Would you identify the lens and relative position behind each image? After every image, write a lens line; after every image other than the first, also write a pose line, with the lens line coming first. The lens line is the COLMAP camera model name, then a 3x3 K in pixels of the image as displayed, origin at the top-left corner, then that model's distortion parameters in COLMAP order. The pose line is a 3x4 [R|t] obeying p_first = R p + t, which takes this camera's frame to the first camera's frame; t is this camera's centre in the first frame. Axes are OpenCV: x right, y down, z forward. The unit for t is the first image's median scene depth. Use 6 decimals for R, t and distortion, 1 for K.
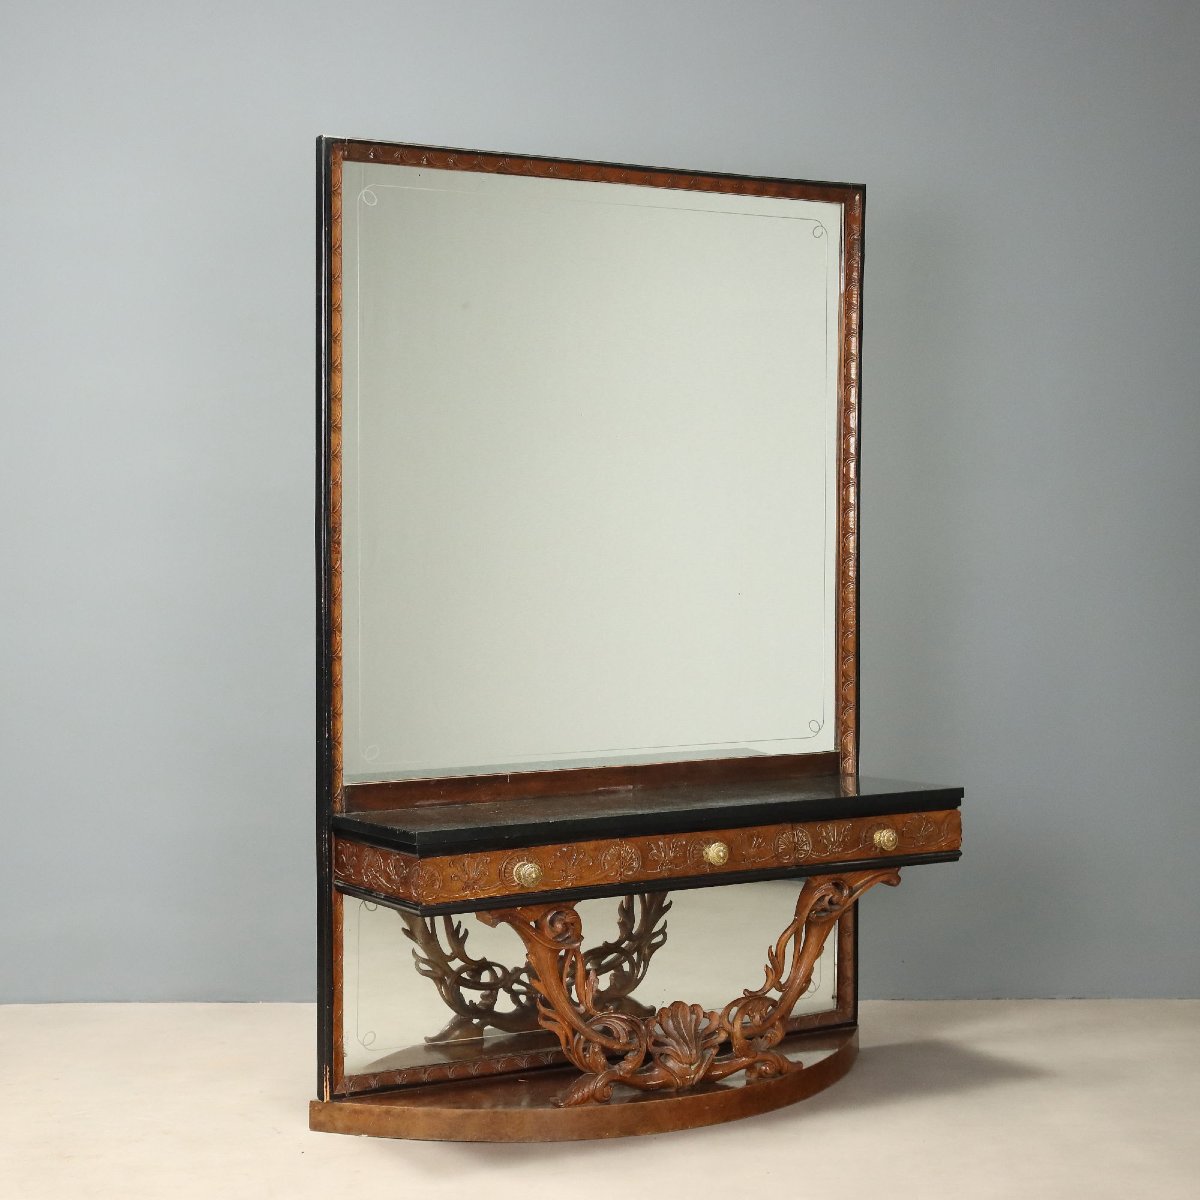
lens RADIAL K [[2185.1, 0, 600.0], [0, 2185.1, 600.0], [0, 0, 1]] dist [0.017187, 0.150825]
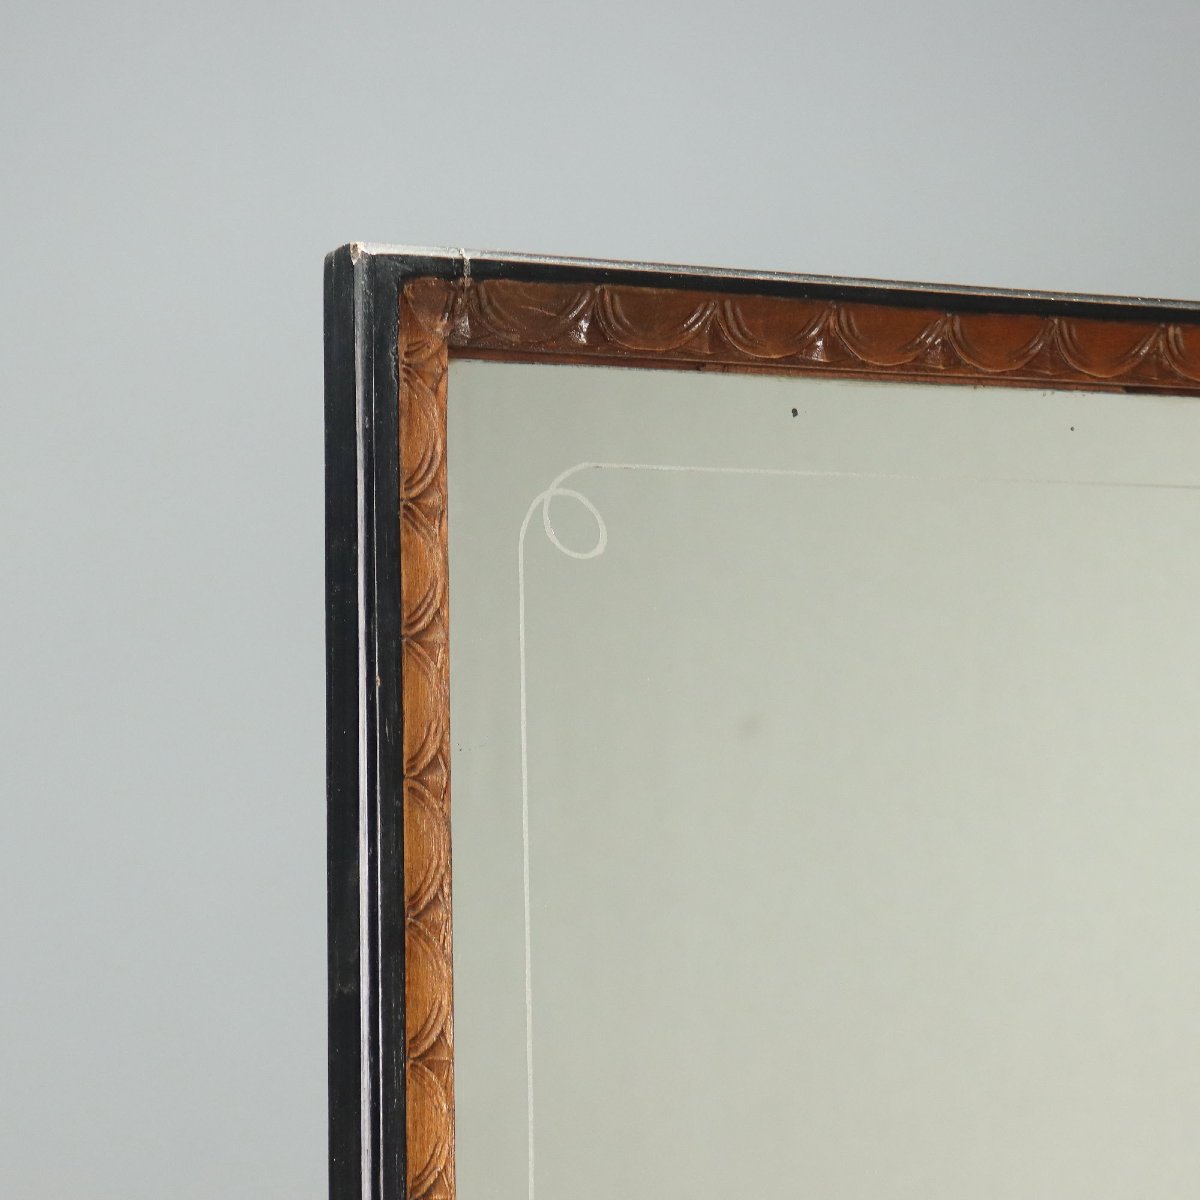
lens RADIAL K [[3429.0, 0, 600.0], [0, 3429.0, 600.0], [0, 0, 1]] dist [0.022798, 0.228440]
pose [[0.997773, -0.026651, -0.061146, -0.082895], [0.018790, 0.991889, -0.125708, -0.134863], [0.064001, 0.124279, 0.990181, 0.670999]]
